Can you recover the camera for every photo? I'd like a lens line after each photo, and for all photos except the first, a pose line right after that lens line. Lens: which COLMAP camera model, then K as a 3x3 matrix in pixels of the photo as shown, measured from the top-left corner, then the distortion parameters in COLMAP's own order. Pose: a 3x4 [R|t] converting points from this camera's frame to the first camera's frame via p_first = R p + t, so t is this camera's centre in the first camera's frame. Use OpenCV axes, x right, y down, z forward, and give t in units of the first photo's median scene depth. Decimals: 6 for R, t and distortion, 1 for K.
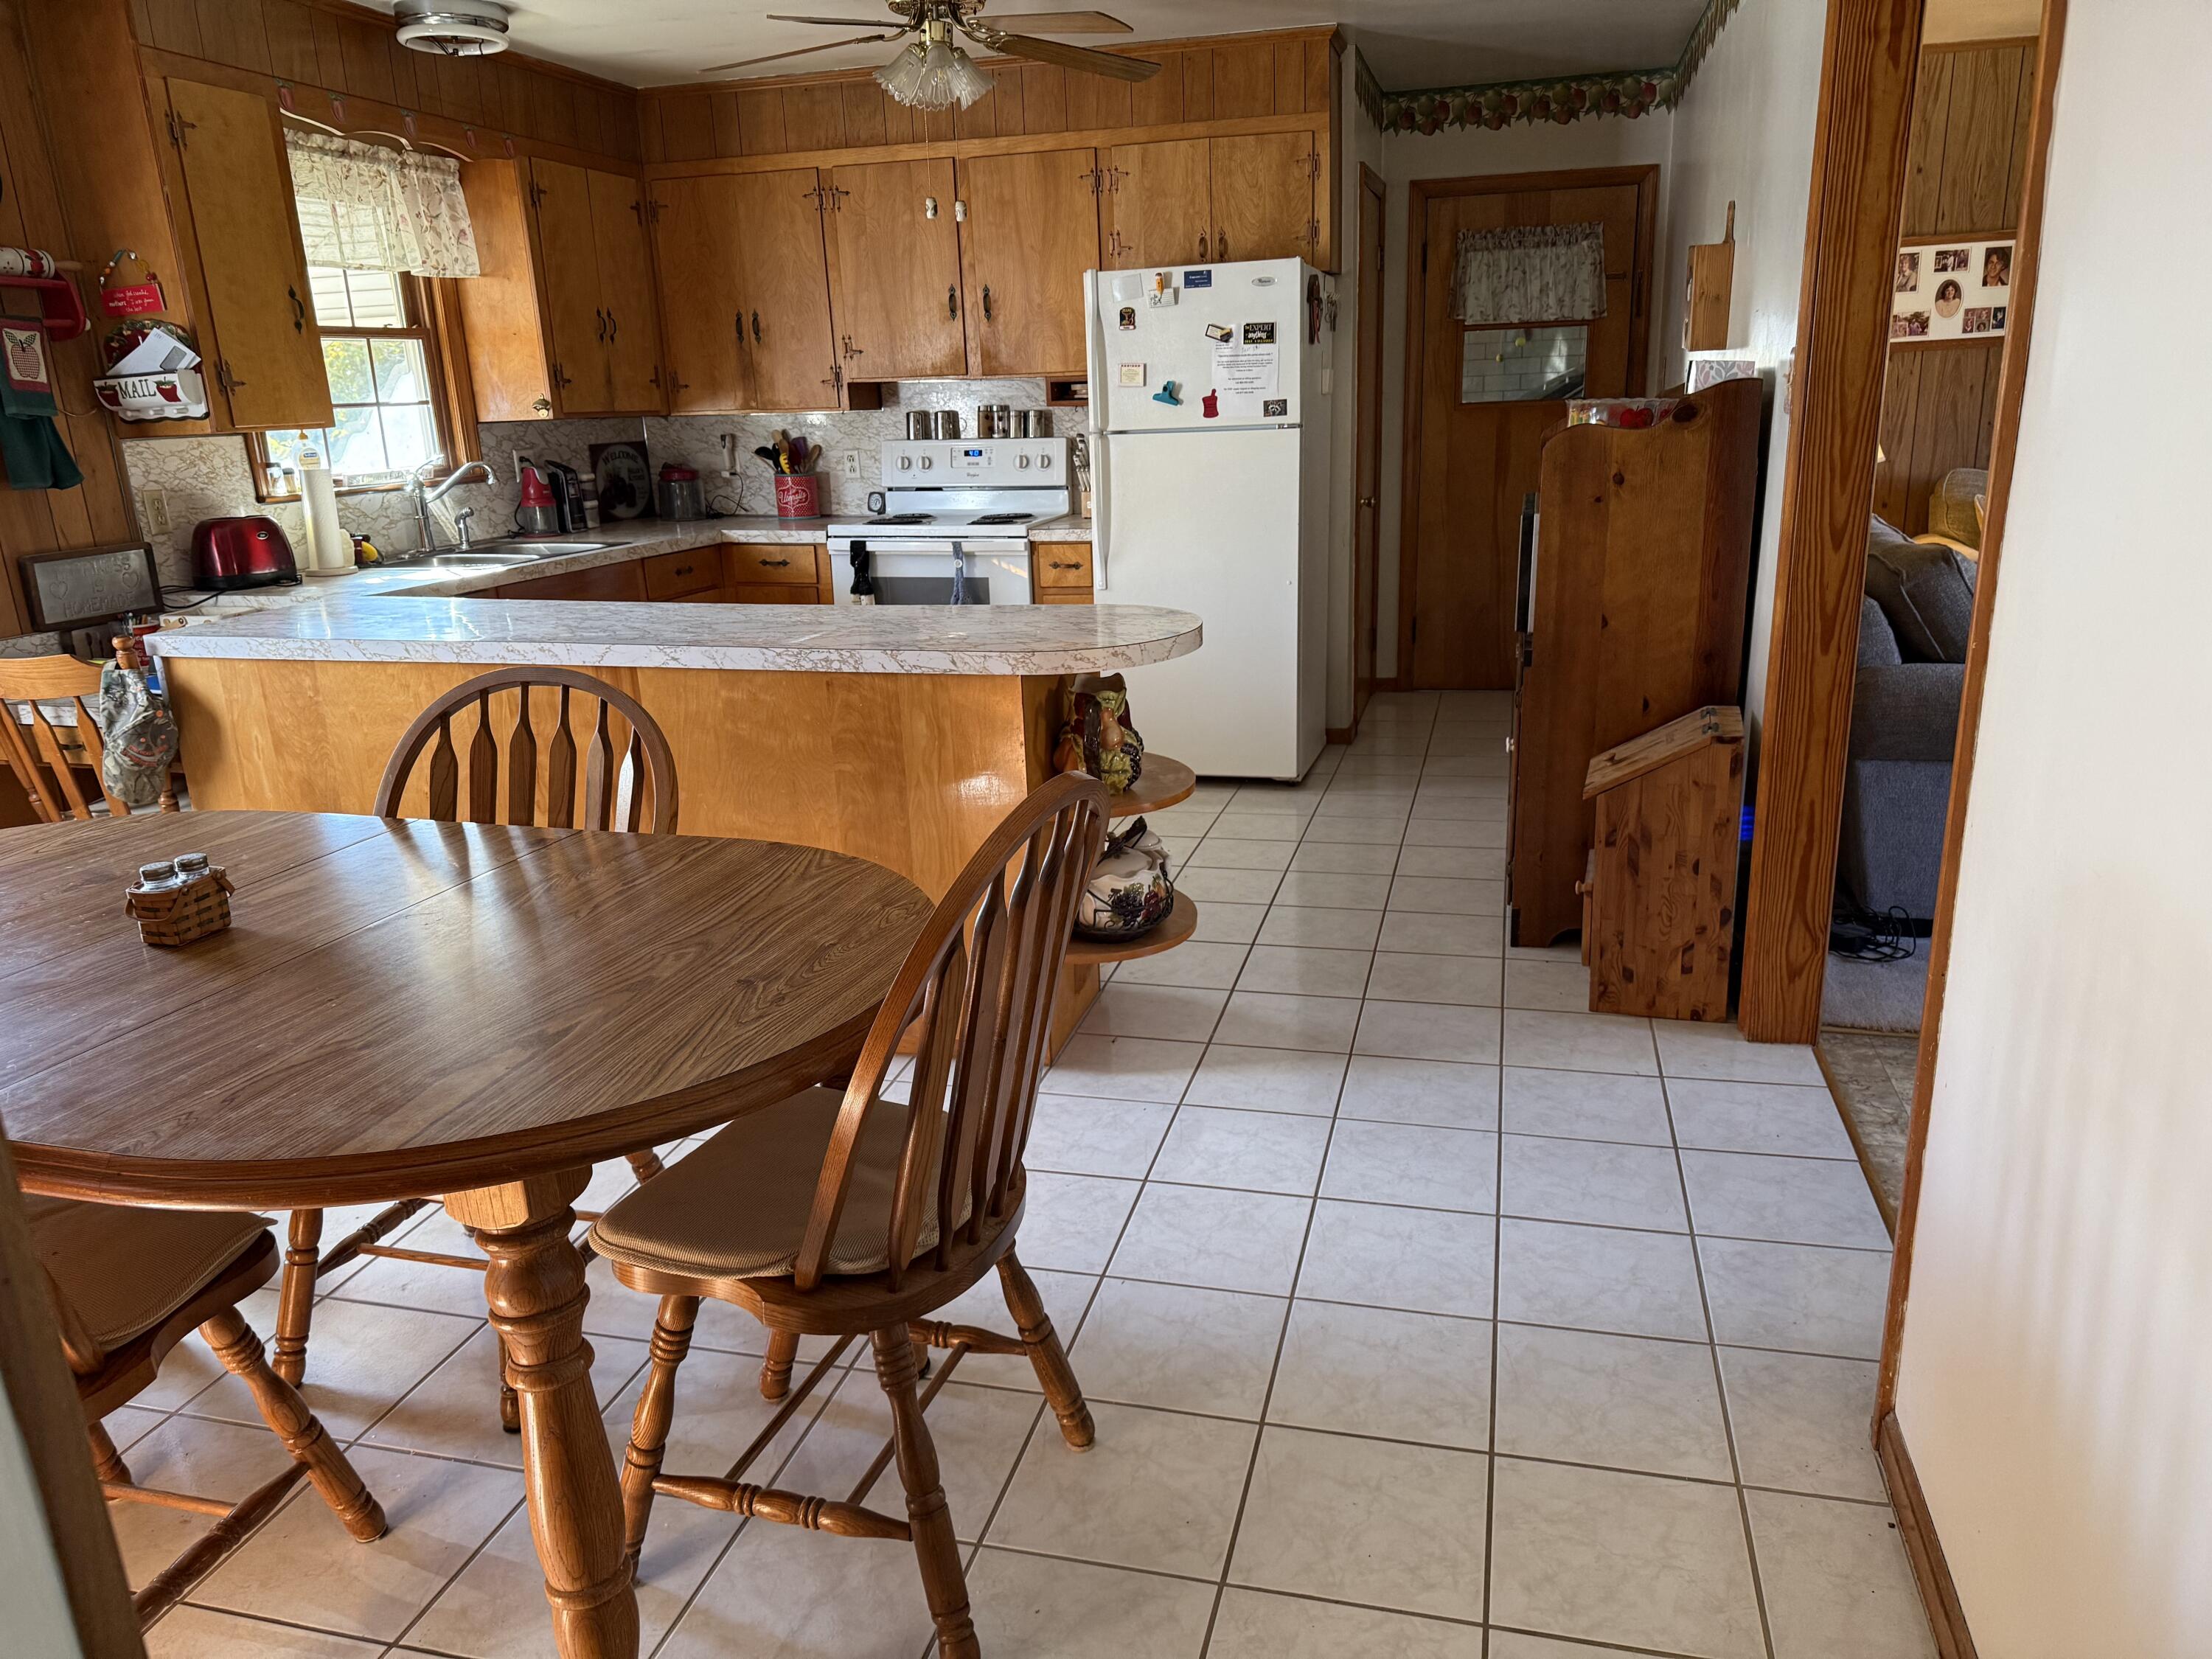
lens RADIAL K [[1526.8, 0, 1106.0], [0, 1526.8, 829.5], [0, 0, 1]] dist [0.172856, -0.151629]
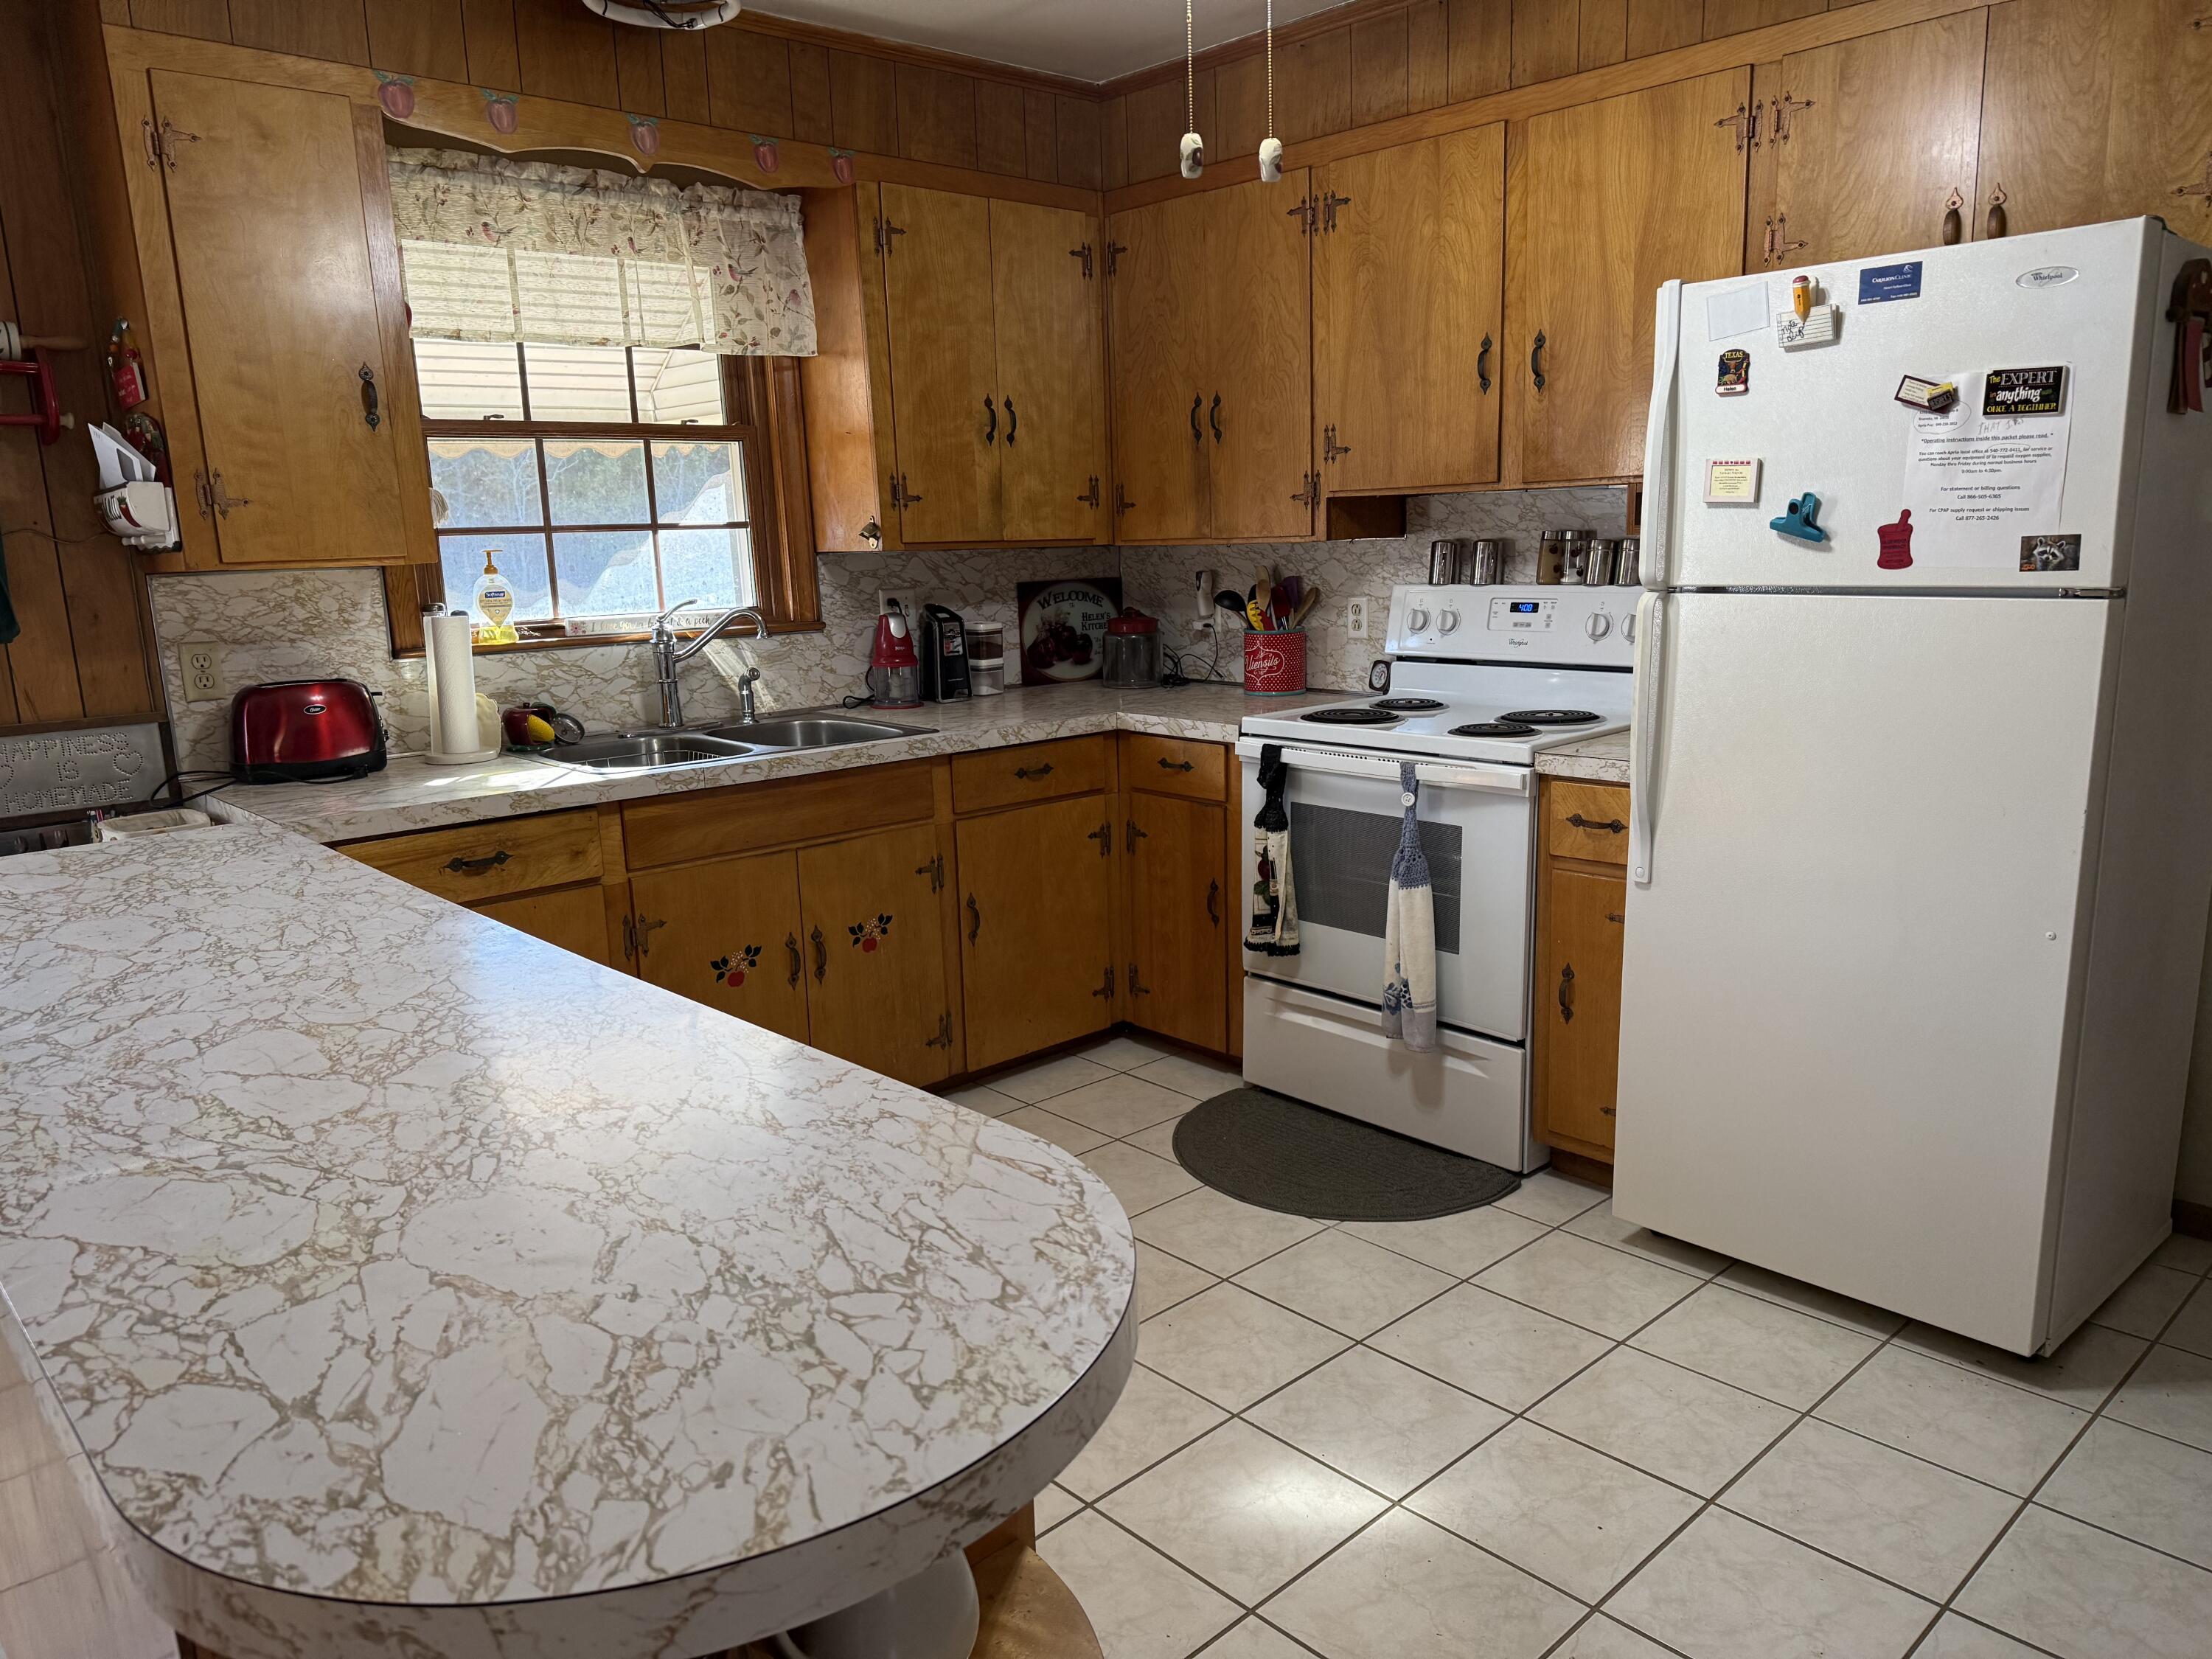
lens RADIAL K [[1559.6, 0, 1165.8], [0, 1559.6, 831.4], [0, 0, 1]] dist [0.182645, -0.237313]
pose [[0.856436, 0.117671, -0.502663, 0.125954], [-0.150410, 0.988310, -0.024911, -0.135126], [0.493856, 0.096941, 0.864123, 0.453496]]
